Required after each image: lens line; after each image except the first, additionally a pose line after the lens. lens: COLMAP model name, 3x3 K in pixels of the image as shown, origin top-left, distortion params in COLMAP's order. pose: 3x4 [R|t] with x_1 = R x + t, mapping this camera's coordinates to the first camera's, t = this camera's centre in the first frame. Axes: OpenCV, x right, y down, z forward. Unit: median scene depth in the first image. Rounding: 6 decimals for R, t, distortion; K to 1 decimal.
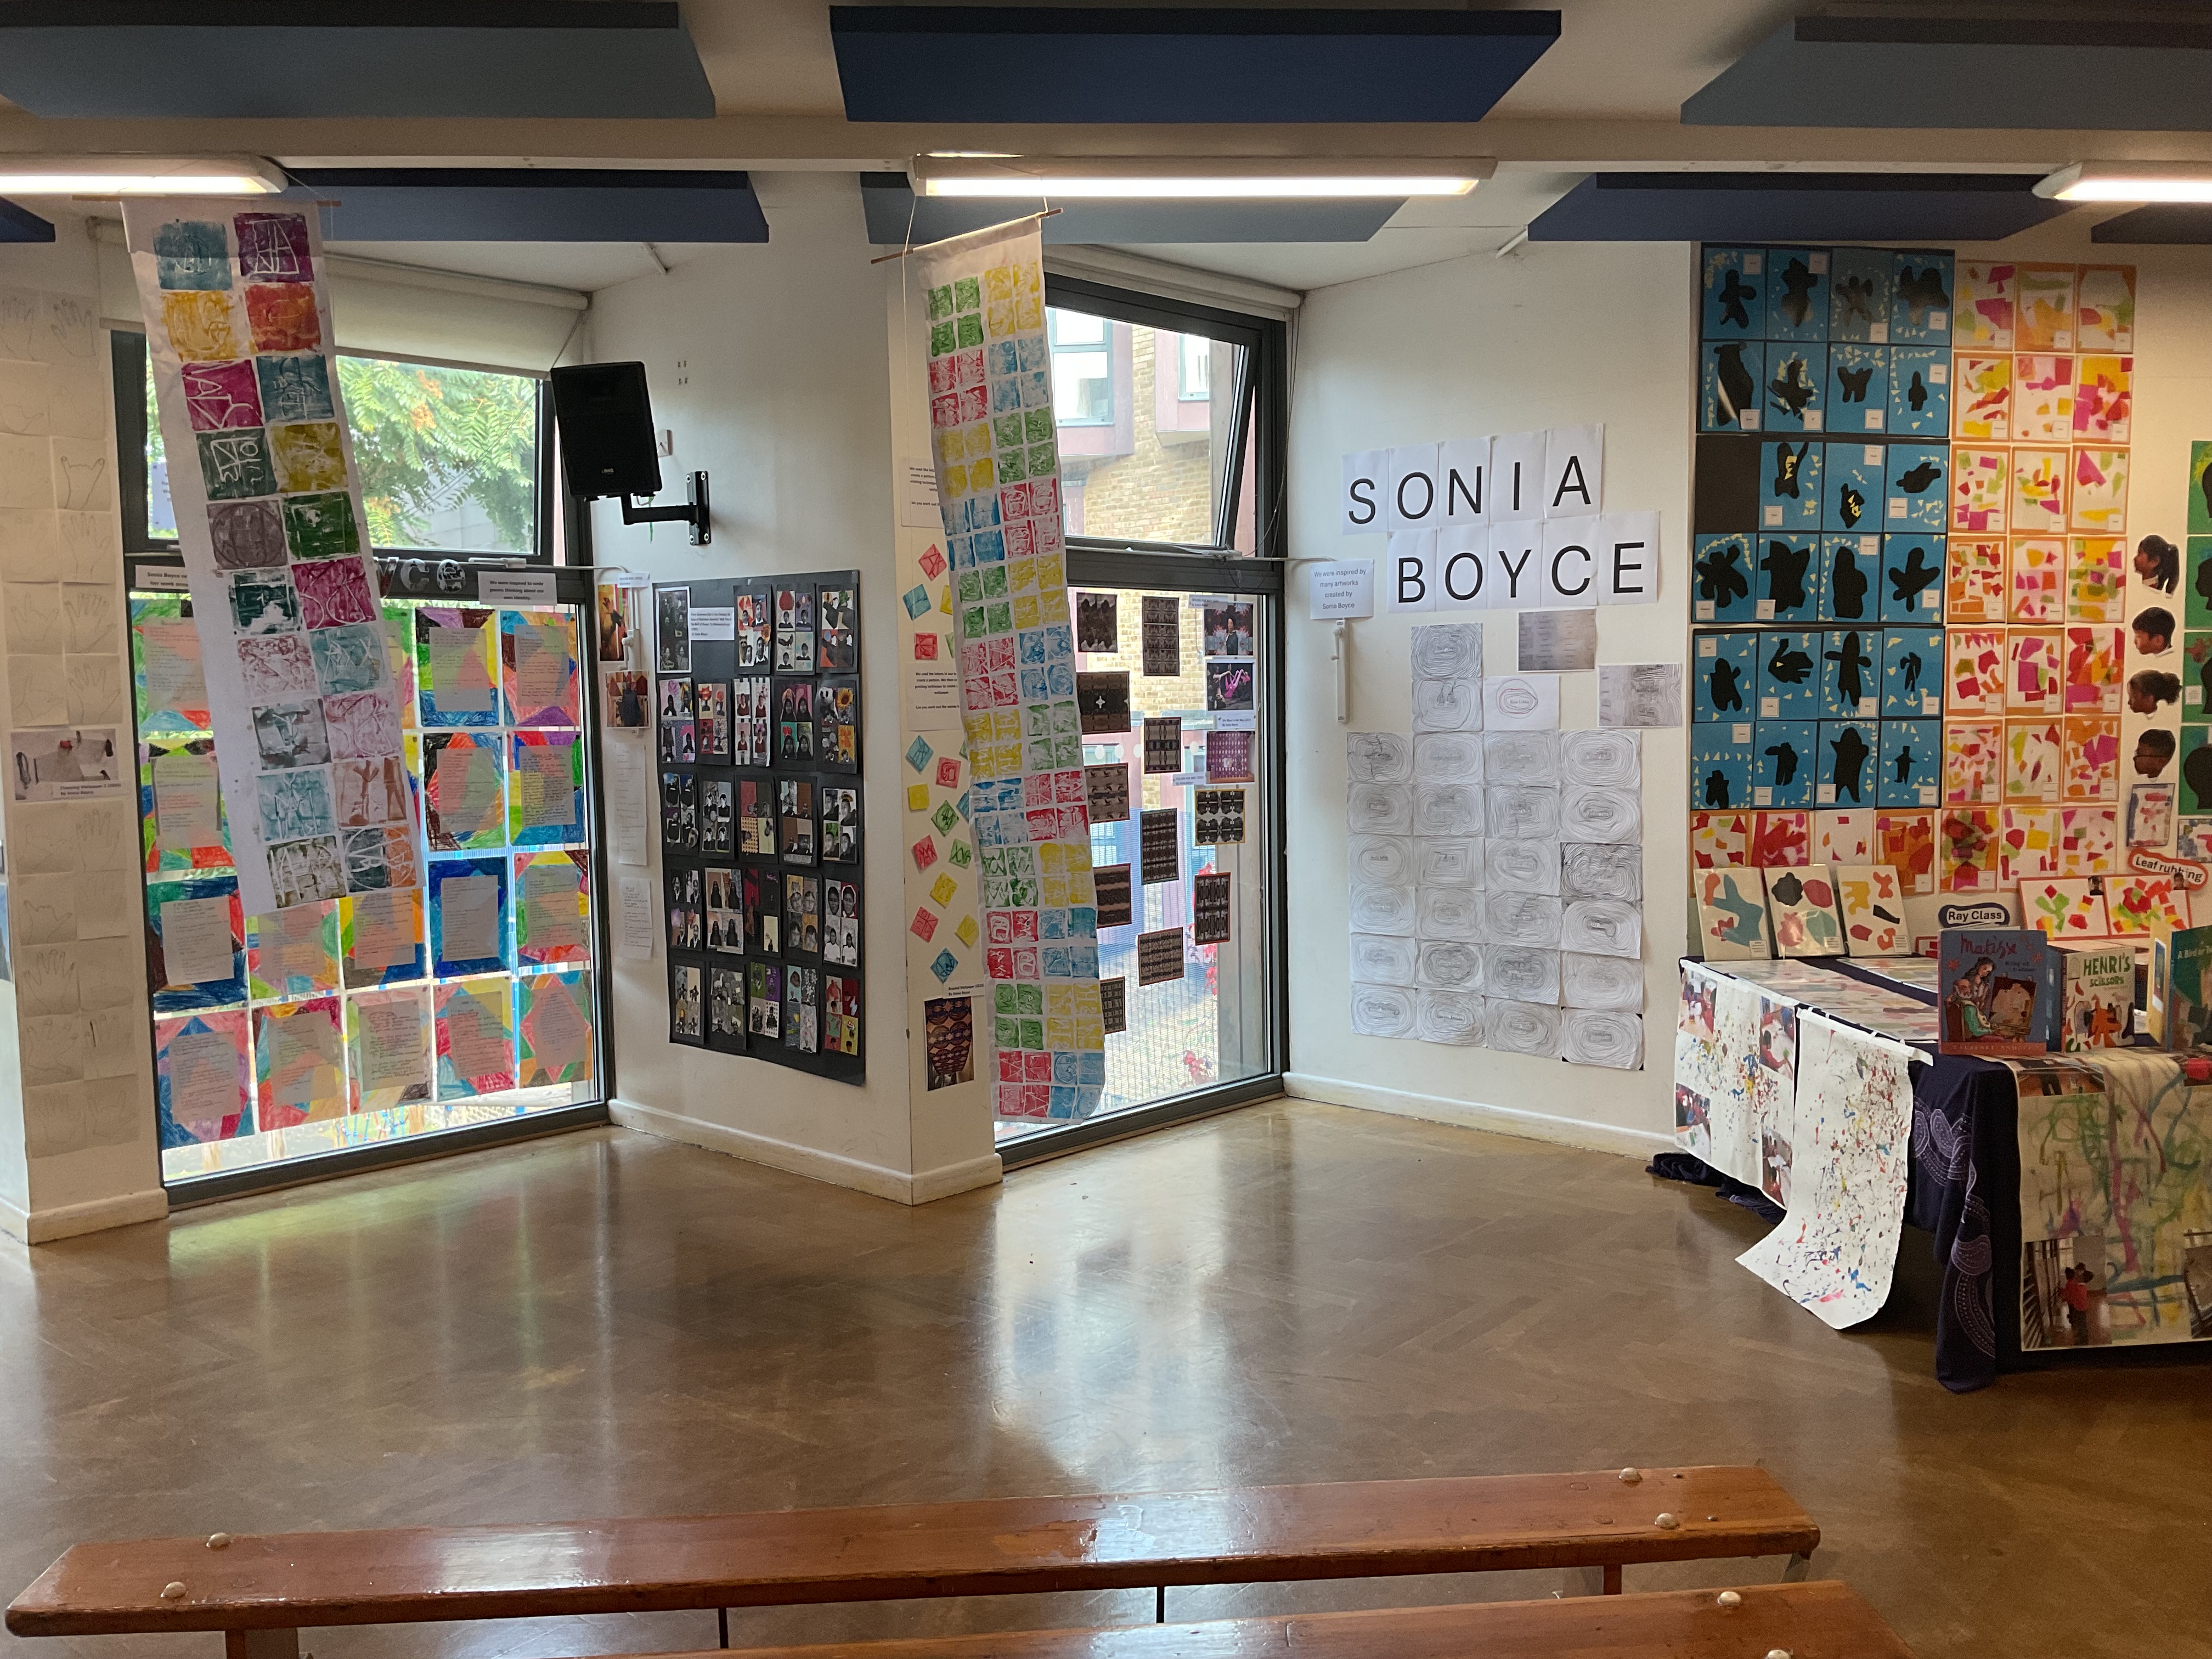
lens RADIAL K [[1814.3, 0, 1106.0], [0, 1814.3, 829.5], [0, 0, 1]] dist [0.080186, -0.157829]
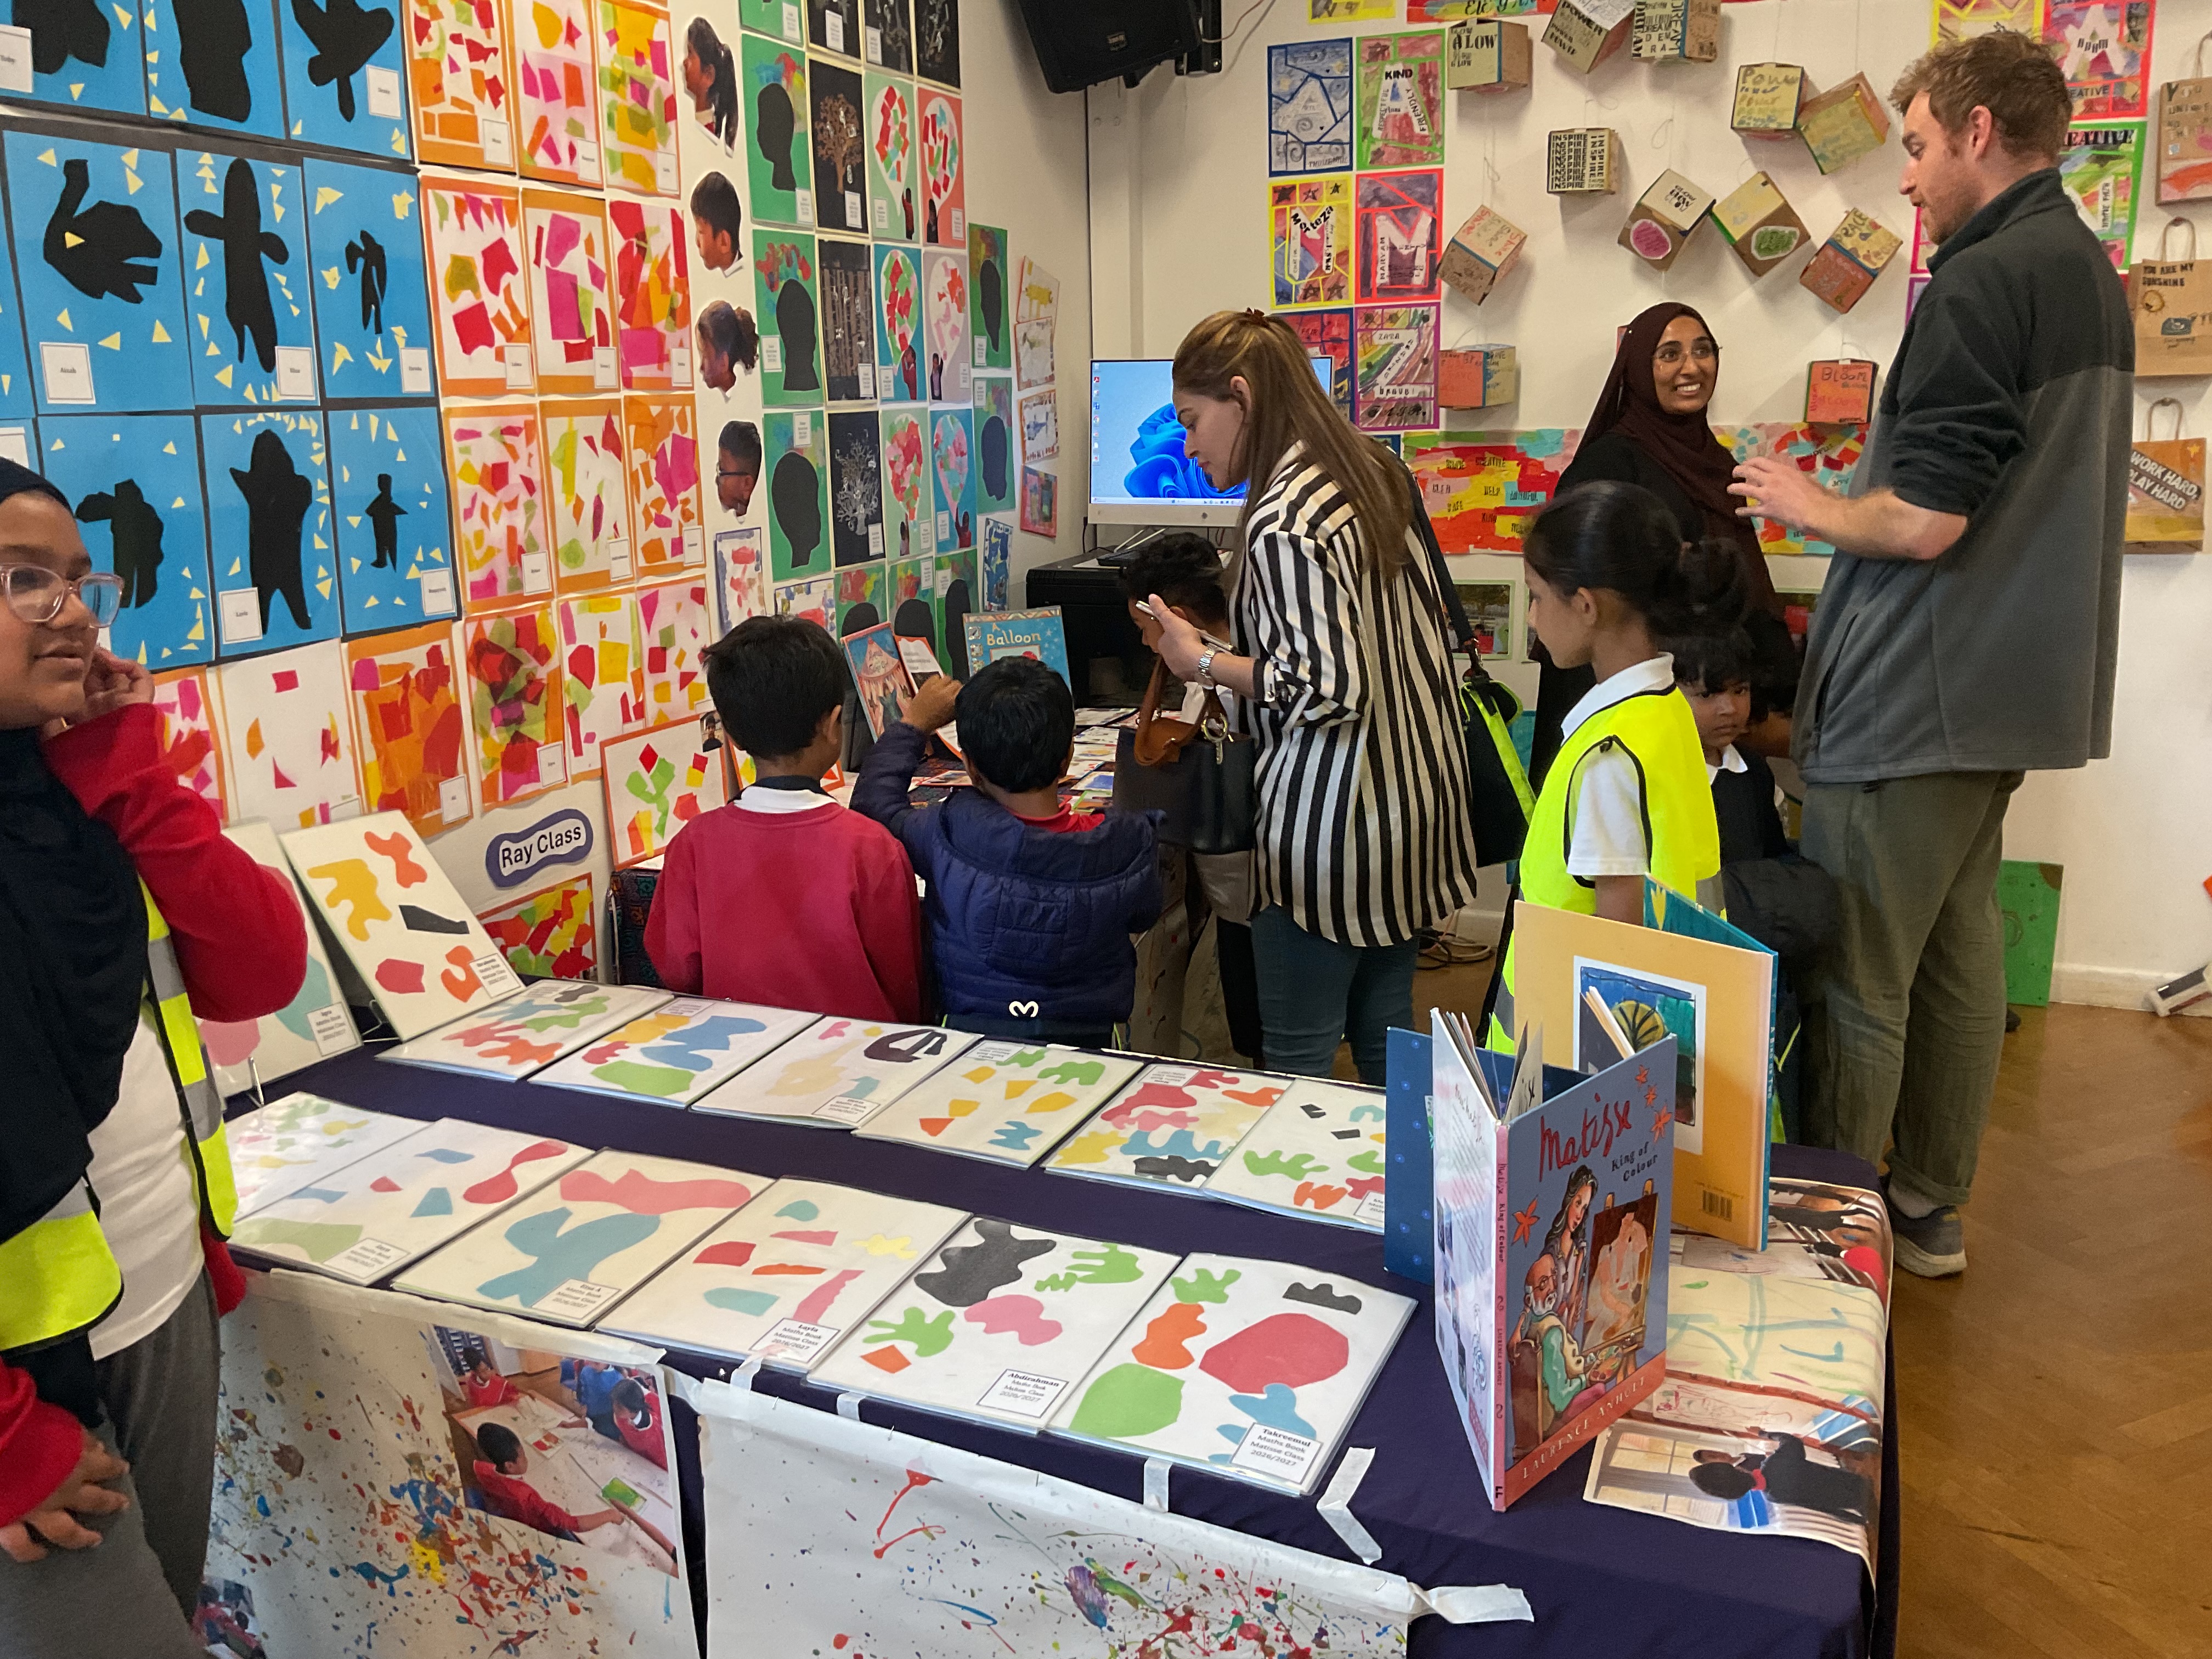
lens RADIAL K [[1812.5, 0, 1095.5], [0, 1812.5, 835.8], [0, 0, 1]] dist [0.106089, -0.248387]
pose [[0.441791, -0.217406, 0.870376, 0.140184], [0.076714, 0.975793, 0.204799, -0.038484], [-0.893832, -0.023709, 0.447775, 0.679305]]
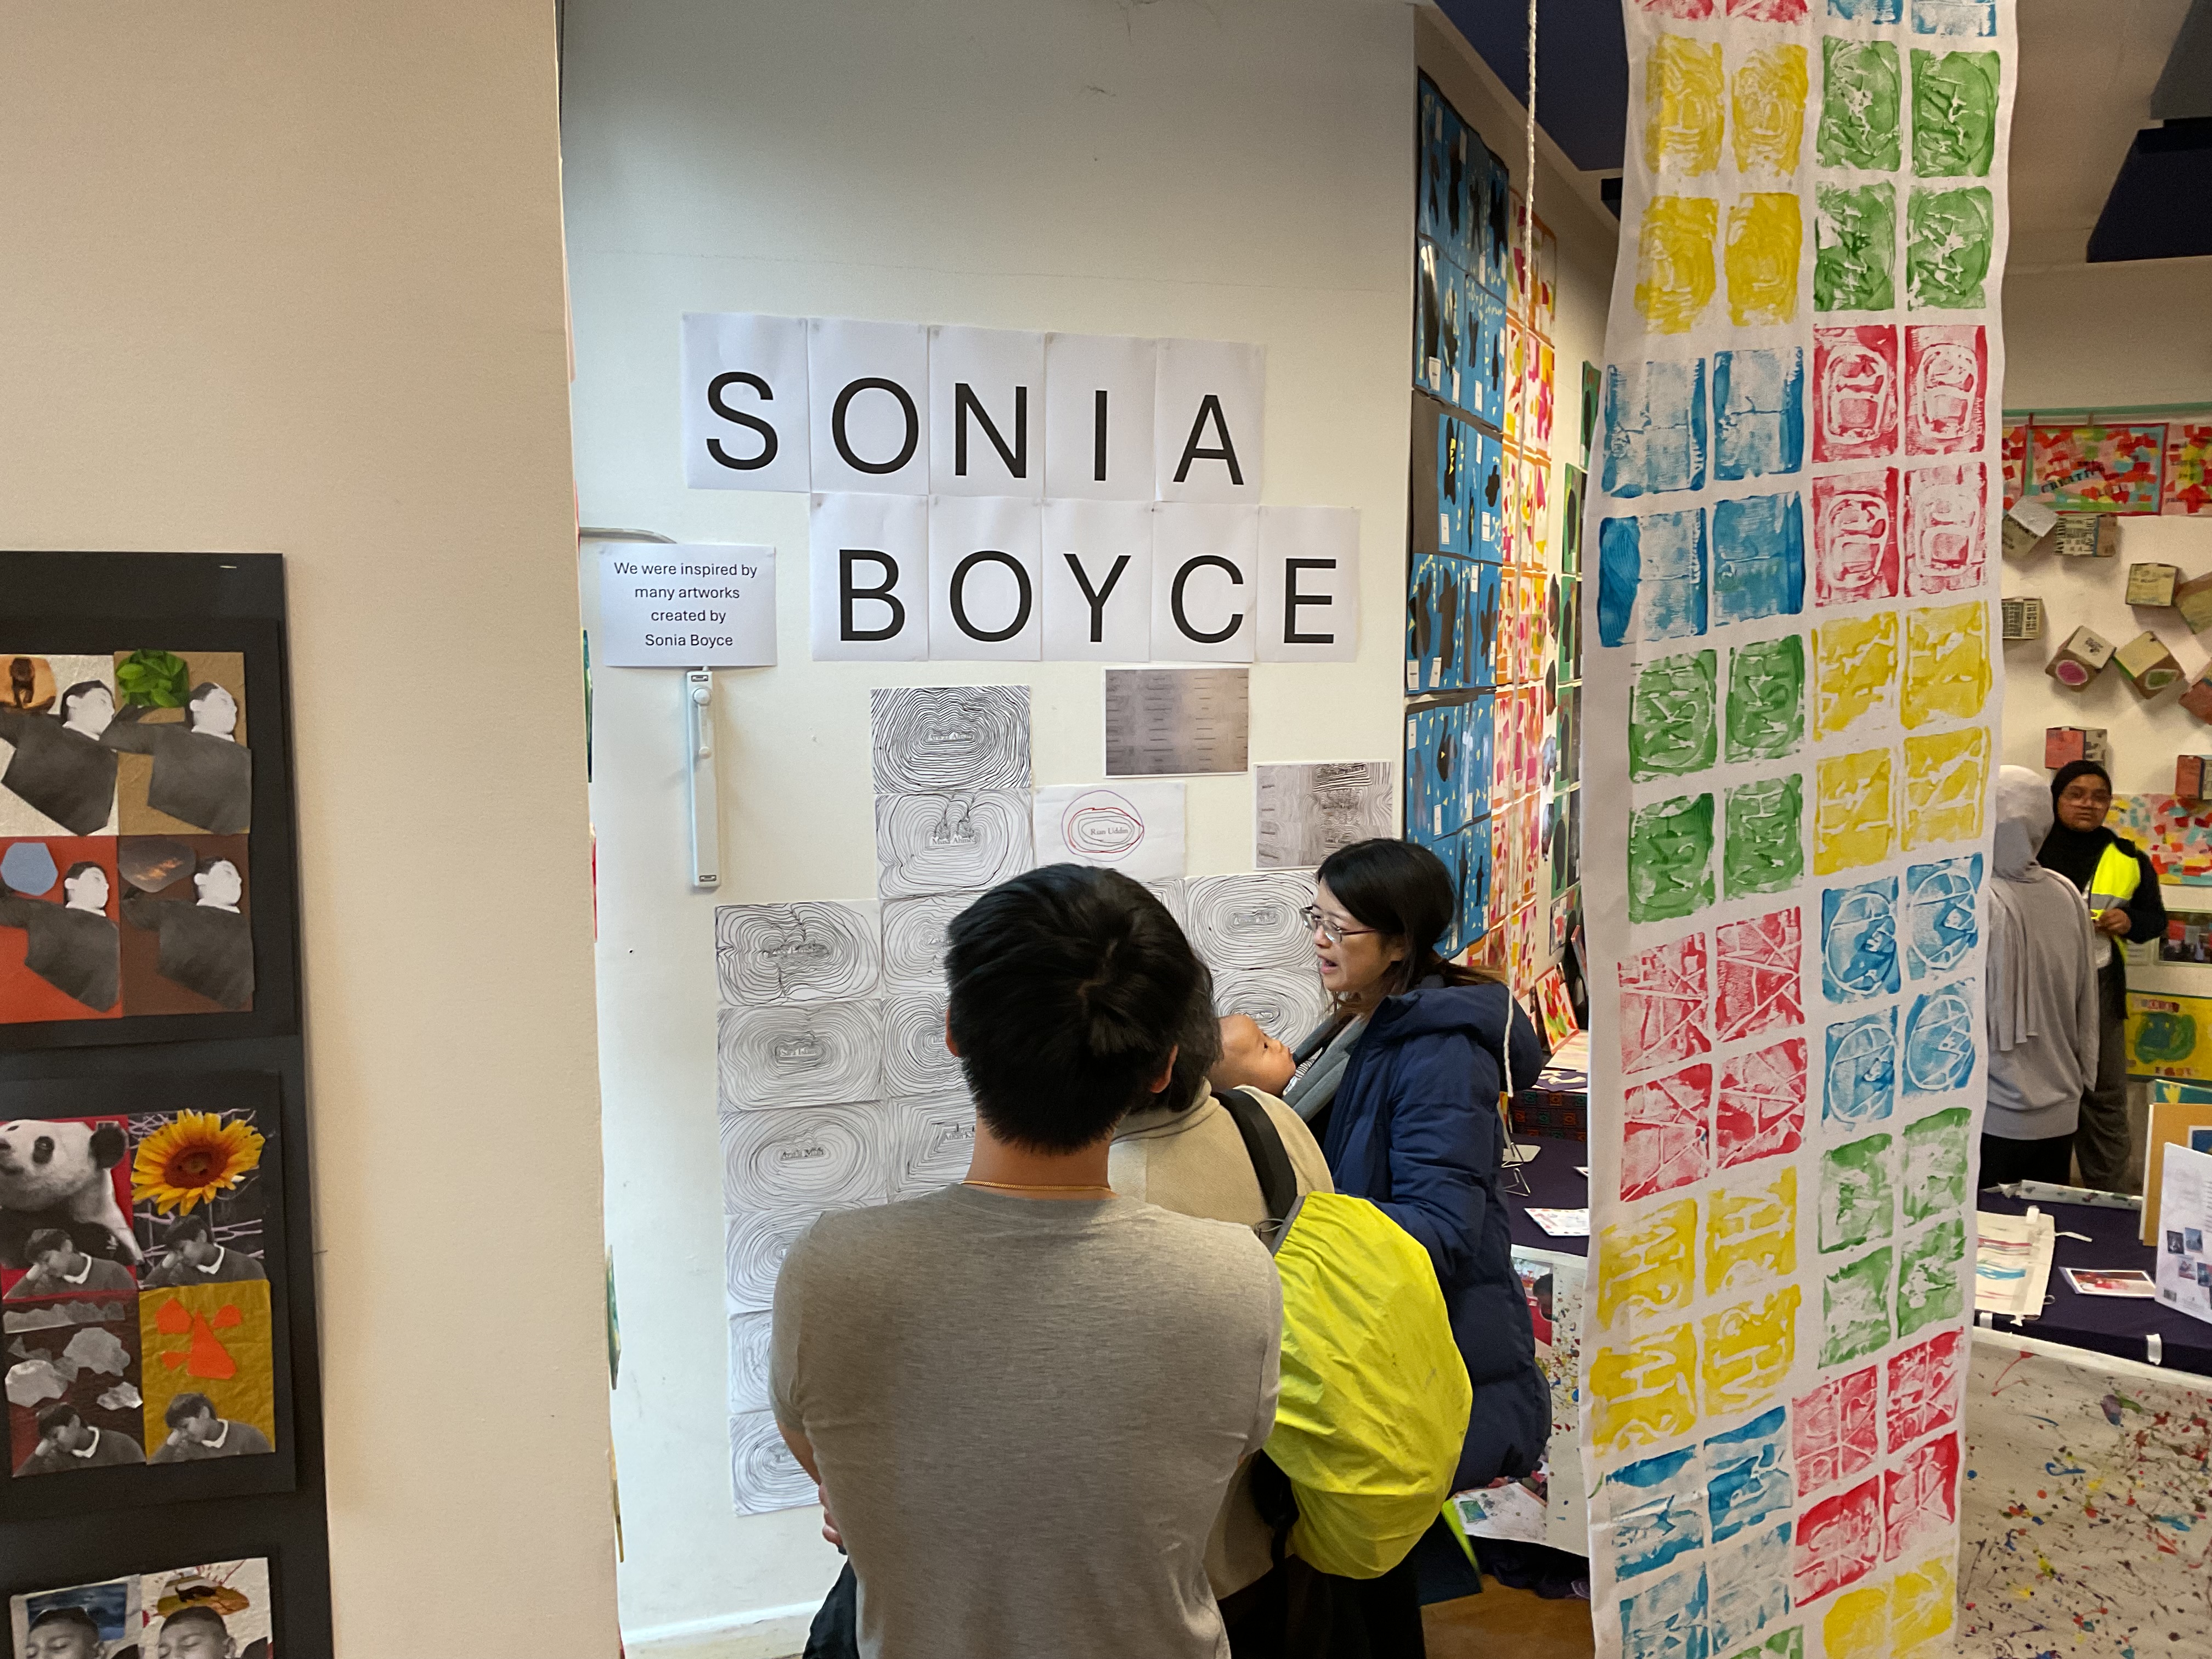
lens RADIAL K [[1821.5, 0, 1126.5], [0, 1821.5, 829.6], [0, 0, 1]] dist [0.107605, -0.173184]
pose [[0.478614, -0.089435, 0.873459, -0.266108], [0.060920, 0.995784, 0.068579, -0.114163], [-0.875909, 0.020388, 0.482045, 0.771009]]
